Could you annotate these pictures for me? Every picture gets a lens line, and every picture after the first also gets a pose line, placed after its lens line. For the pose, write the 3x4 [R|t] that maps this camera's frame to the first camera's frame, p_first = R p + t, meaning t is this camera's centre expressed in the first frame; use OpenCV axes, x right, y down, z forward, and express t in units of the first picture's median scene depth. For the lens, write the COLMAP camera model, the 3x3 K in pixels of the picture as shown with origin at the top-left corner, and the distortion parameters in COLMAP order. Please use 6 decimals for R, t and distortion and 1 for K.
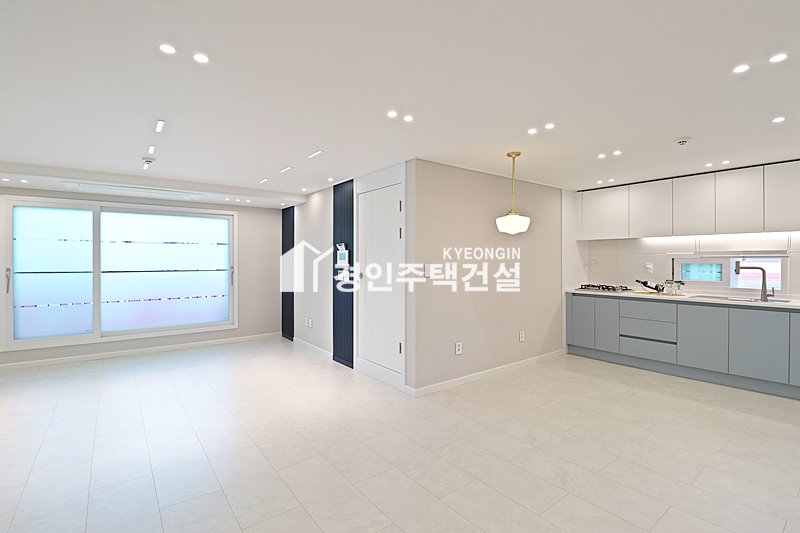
lens RADIAL K [[371.6, 0, 399.2], [0, 371.6, 262.7], [0, 0, 1]] dist [-0.009923, -0.005465]
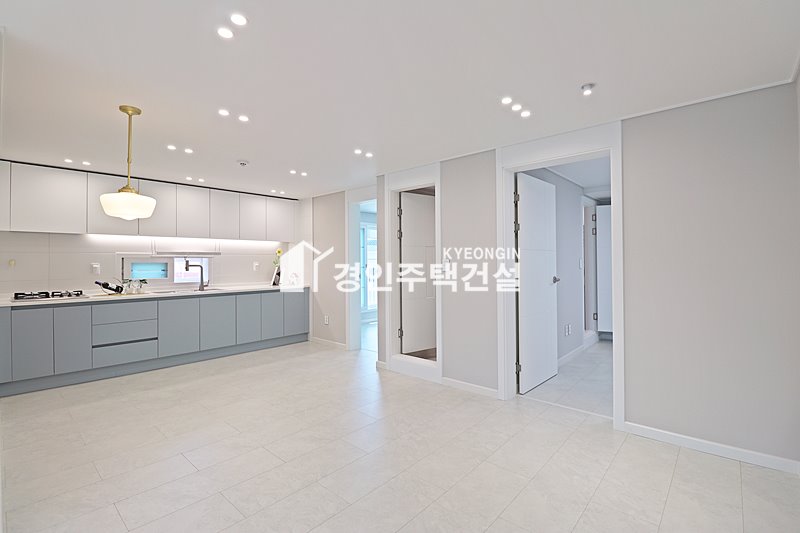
lens RADIAL K [[371.6, 0, 403.4], [0, 371.6, 263.2], [0, 0, 1]] dist [-0.009923, -0.005465]
pose [[-0.190066, -0.001288, 0.981770, -0.355969], [0.012375, 0.999917, 0.003708, 0.008182], [-0.981693, 0.012854, -0.190034, 0.436815]]
